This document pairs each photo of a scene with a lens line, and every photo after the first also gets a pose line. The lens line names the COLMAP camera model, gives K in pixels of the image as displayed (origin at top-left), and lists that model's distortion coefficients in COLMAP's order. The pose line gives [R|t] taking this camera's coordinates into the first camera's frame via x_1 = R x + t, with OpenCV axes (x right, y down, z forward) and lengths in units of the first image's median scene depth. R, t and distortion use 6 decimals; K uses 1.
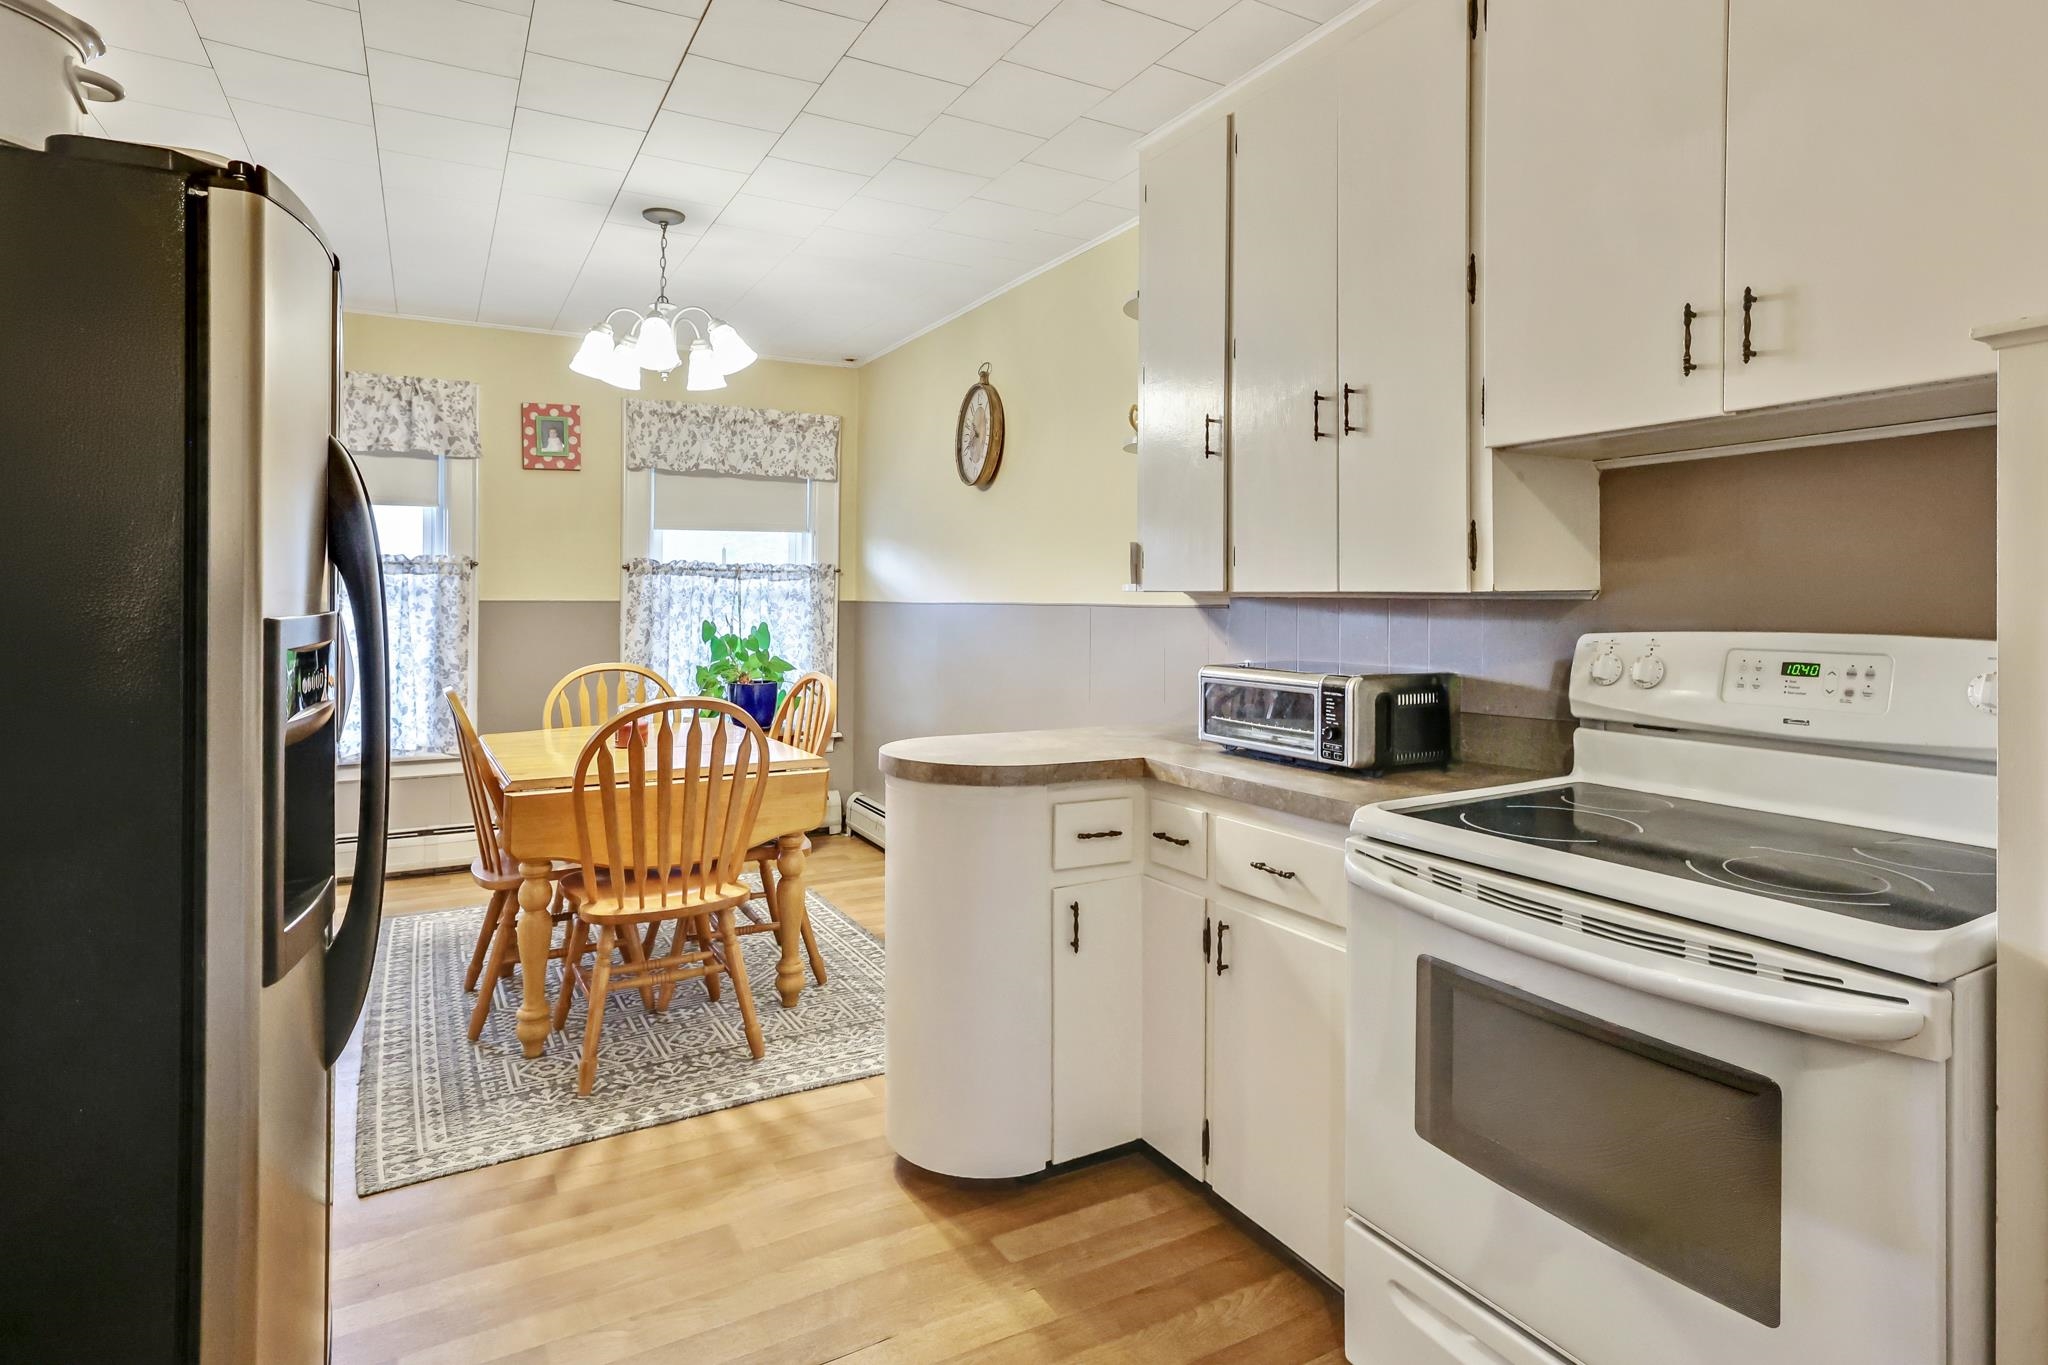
lens RADIAL K [[1069.9, 0, 1026.3], [0, 1069.9, 663.4], [0, 0, 1]] dist [0.001827, 0.000274]
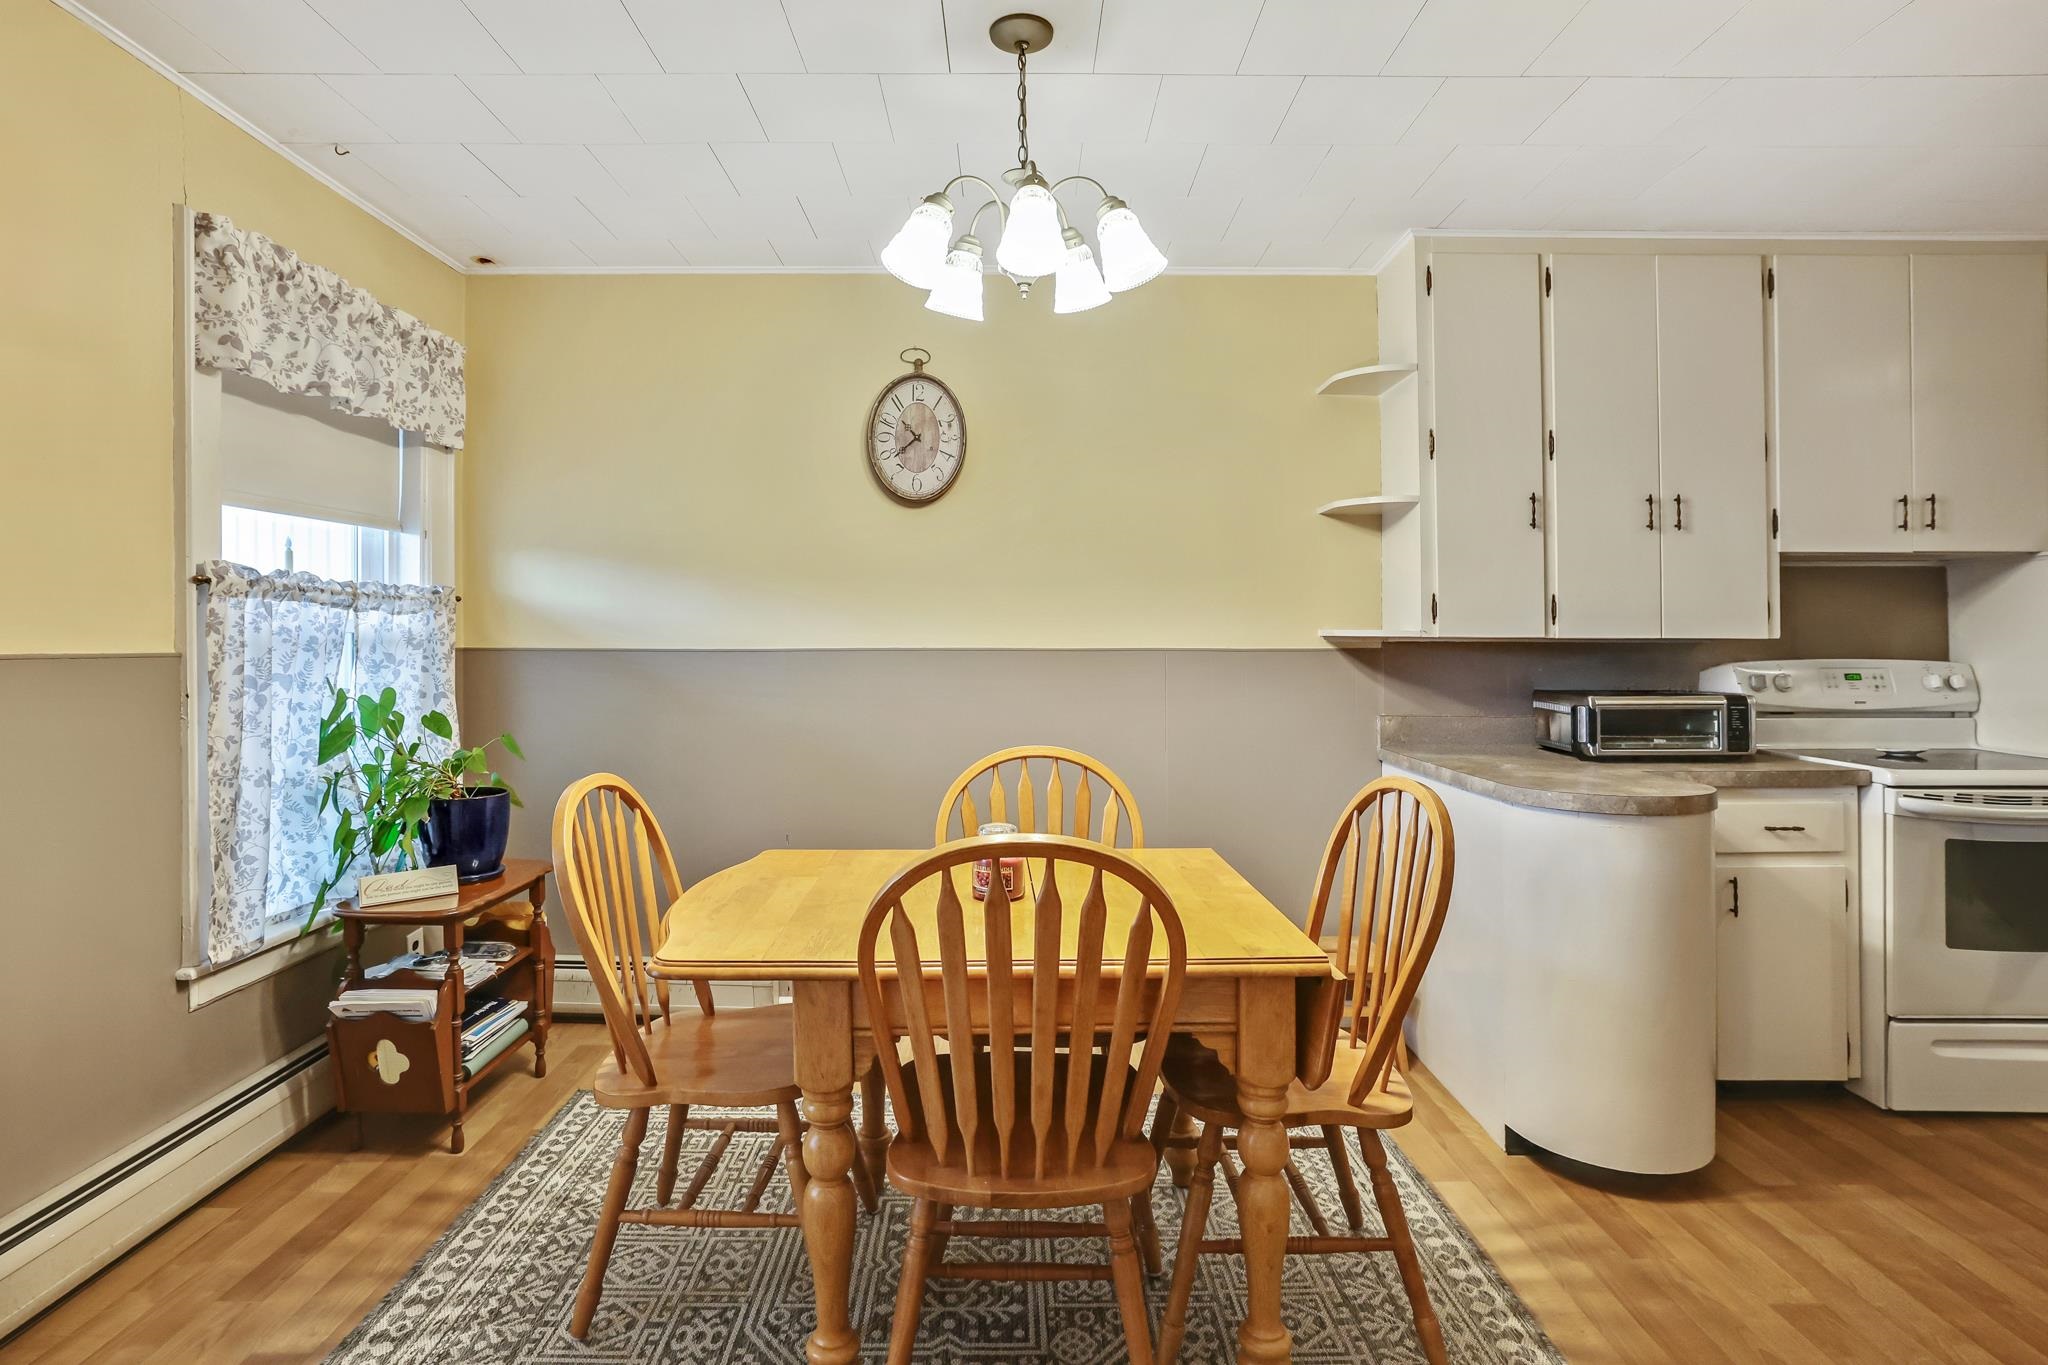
lens RADIAL K [[1046.0, 0, 1024.0], [0, 1046.0, 682.5], [0, 0, 1]] dist [-0.008141, -0.000174]
pose [[0.484410, -0.038109, 0.874011, -1.146083], [0.054849, 0.998408, 0.013134, -0.062221], [-0.873120, 0.041576, 0.485729, 0.918123]]
